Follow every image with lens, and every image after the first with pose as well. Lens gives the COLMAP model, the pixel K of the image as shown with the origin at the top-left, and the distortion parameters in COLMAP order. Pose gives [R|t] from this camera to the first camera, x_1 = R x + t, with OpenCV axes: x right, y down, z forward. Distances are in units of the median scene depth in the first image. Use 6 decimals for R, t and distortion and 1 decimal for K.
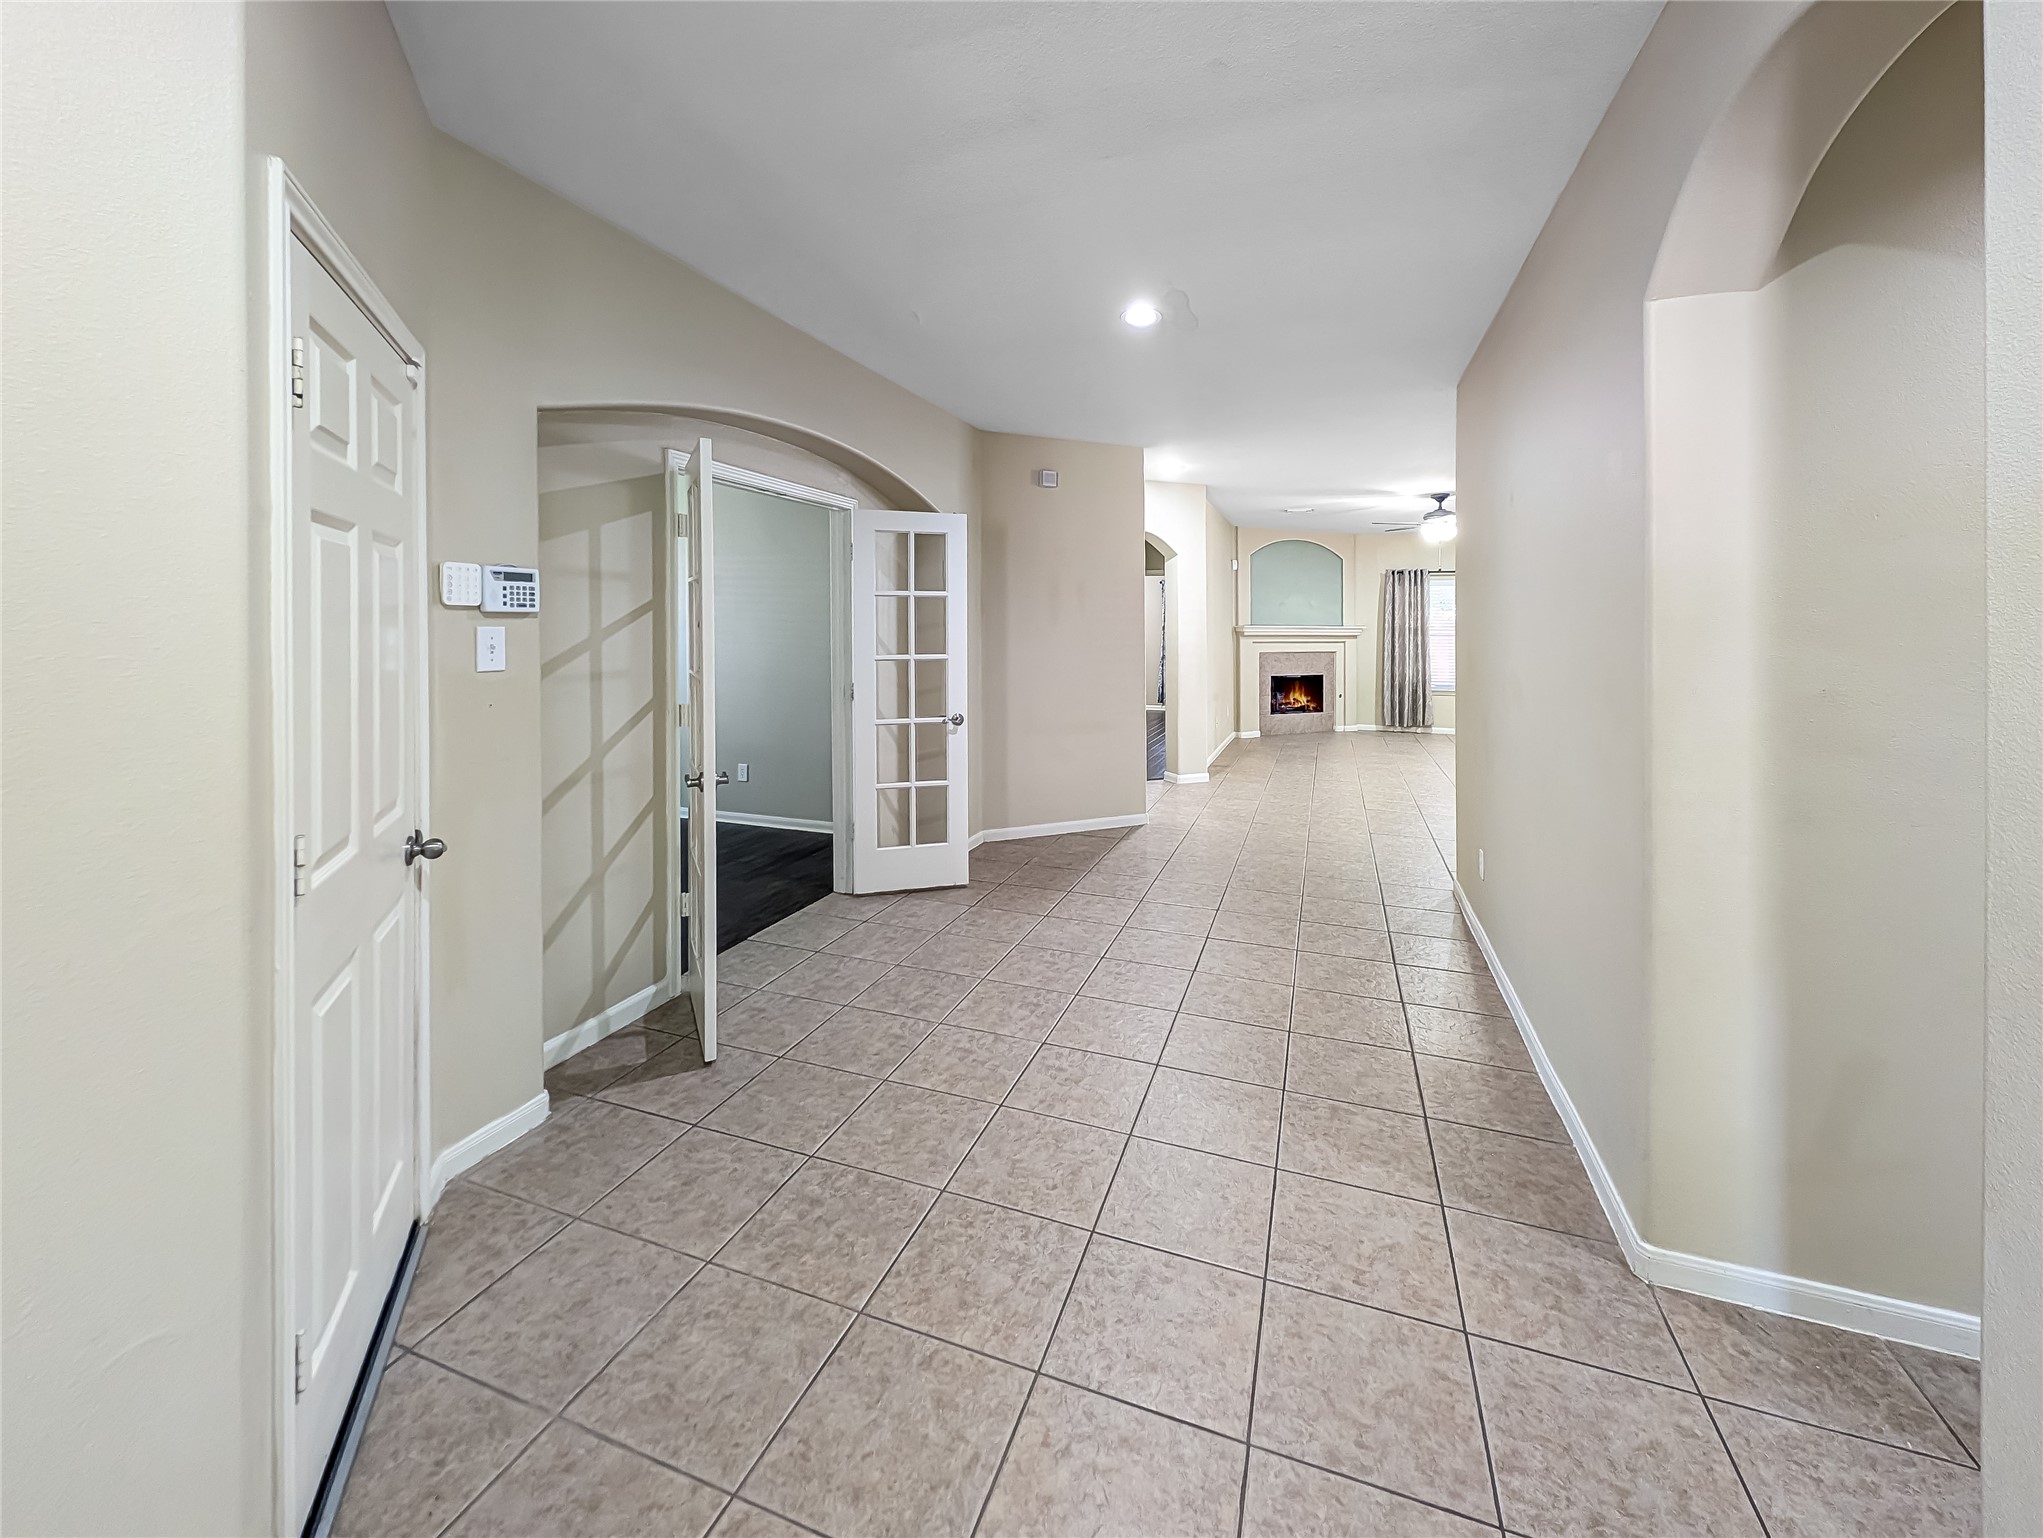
lens RADIAL K [[765.8, 0, 1007.2], [0, 765.8, 613.6], [0, 0, 1]] dist [0.000579, -0.002735]
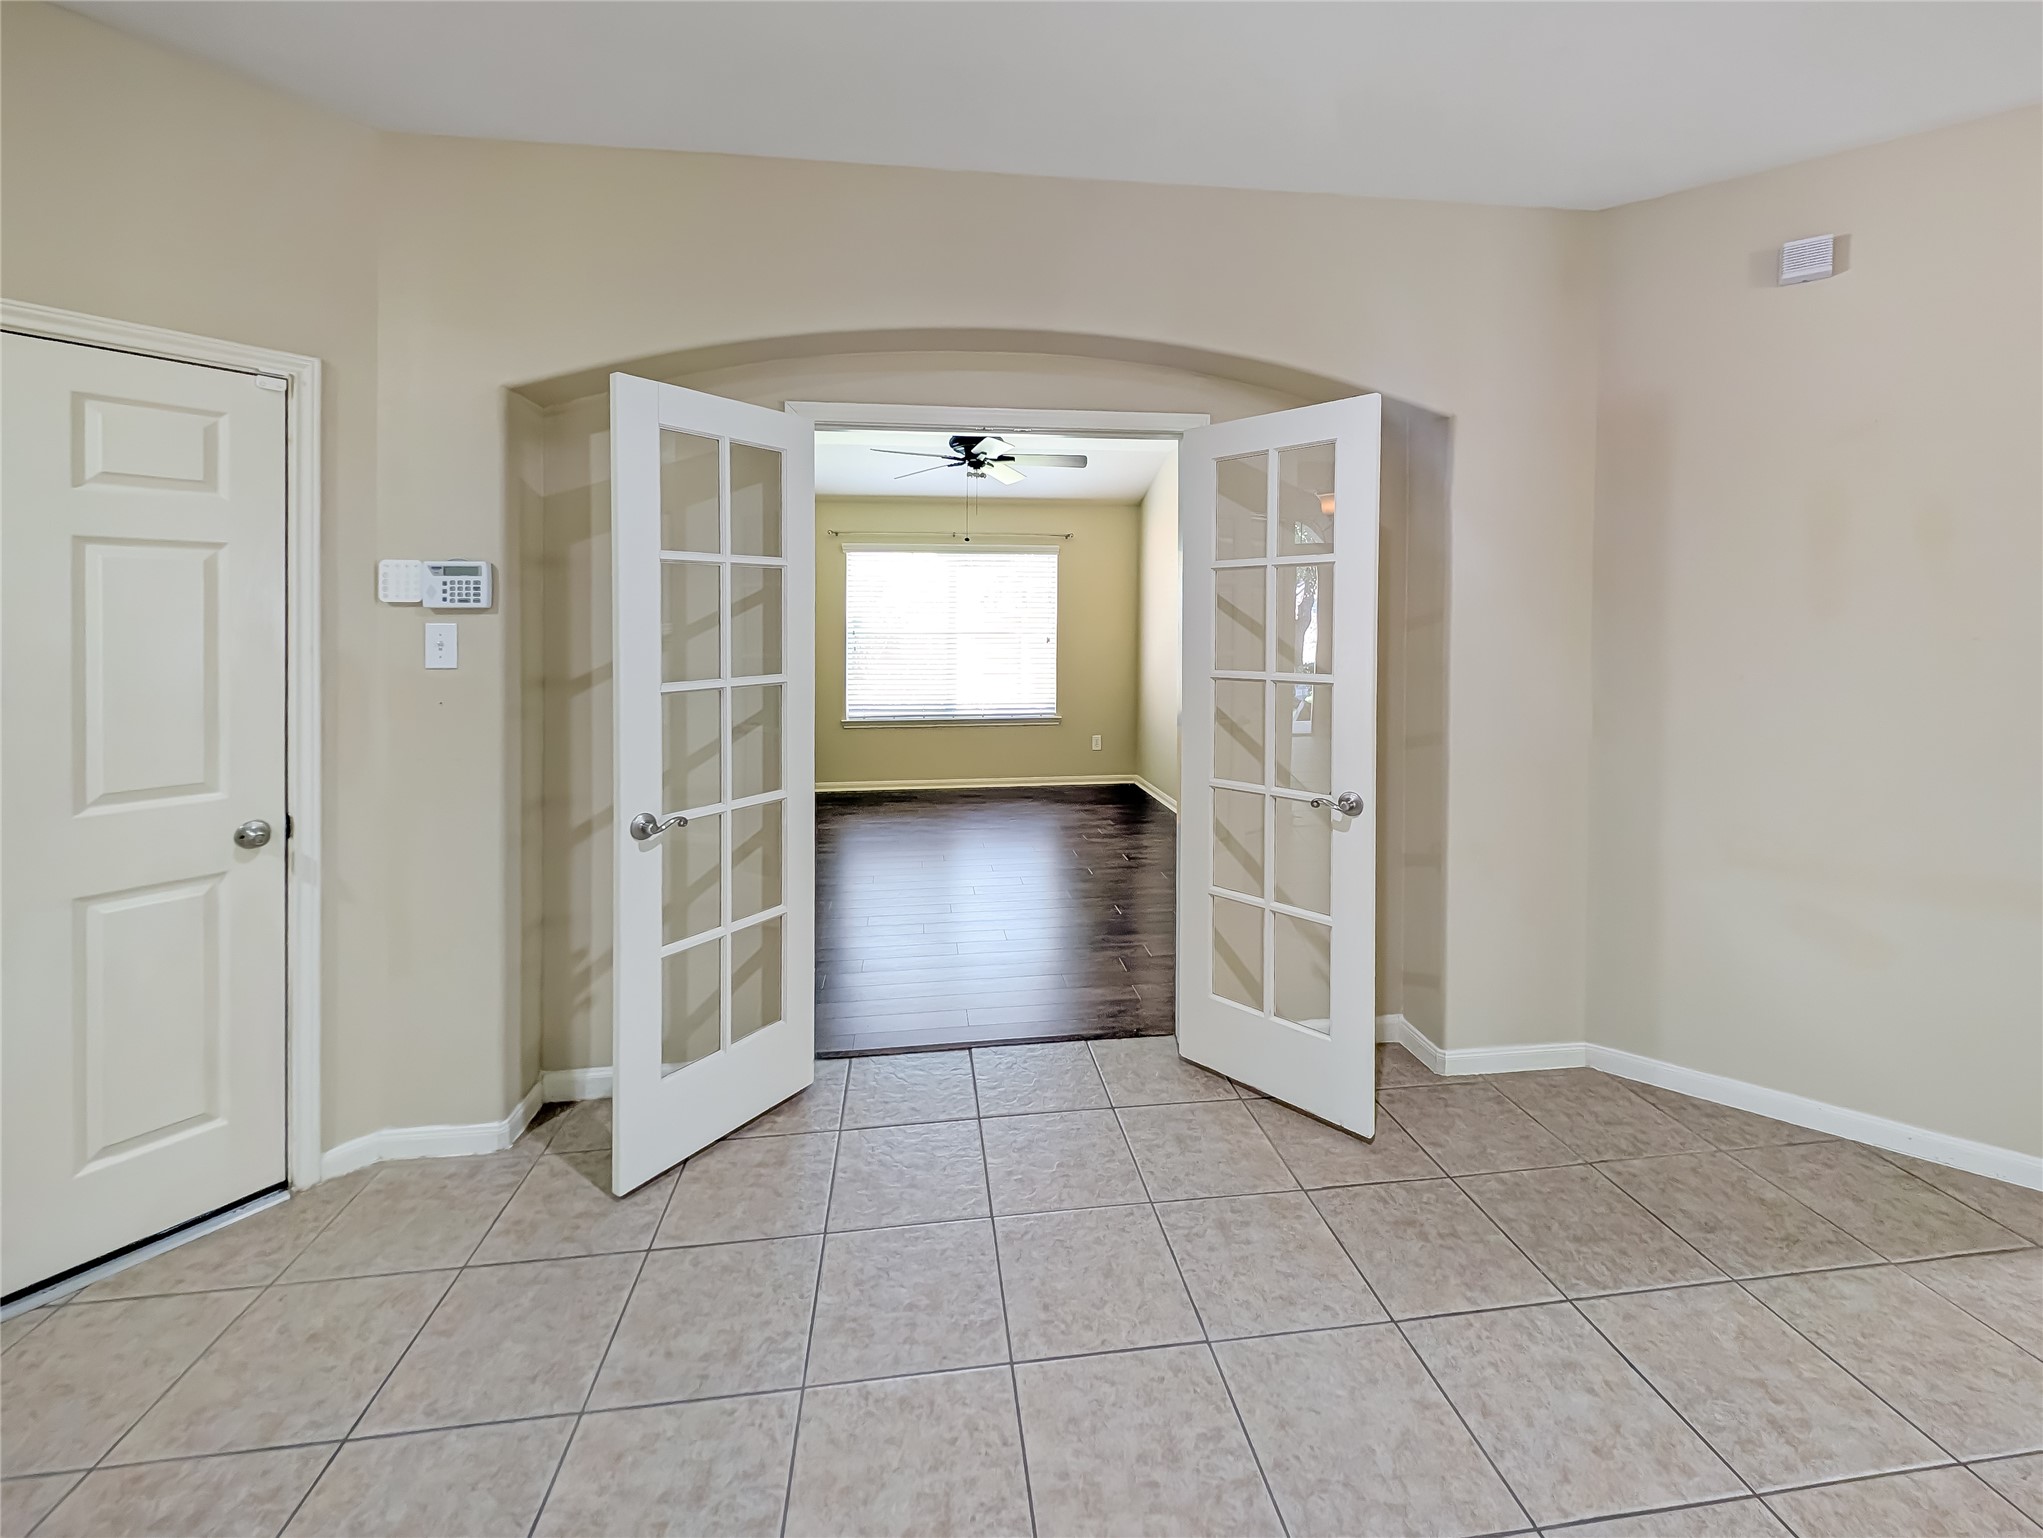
lens RADIAL K [[820.8, 0, 1021.8], [0, 820.8, 618.8], [0, 0, 1]] dist [-0.006656, 0.000487]
pose [[0.502319, 0.003184, -0.864676, 0.583267], [0.017166, 0.999759, 0.013654, 0.009650], [0.864512, -0.021702, 0.502144, 1.080352]]
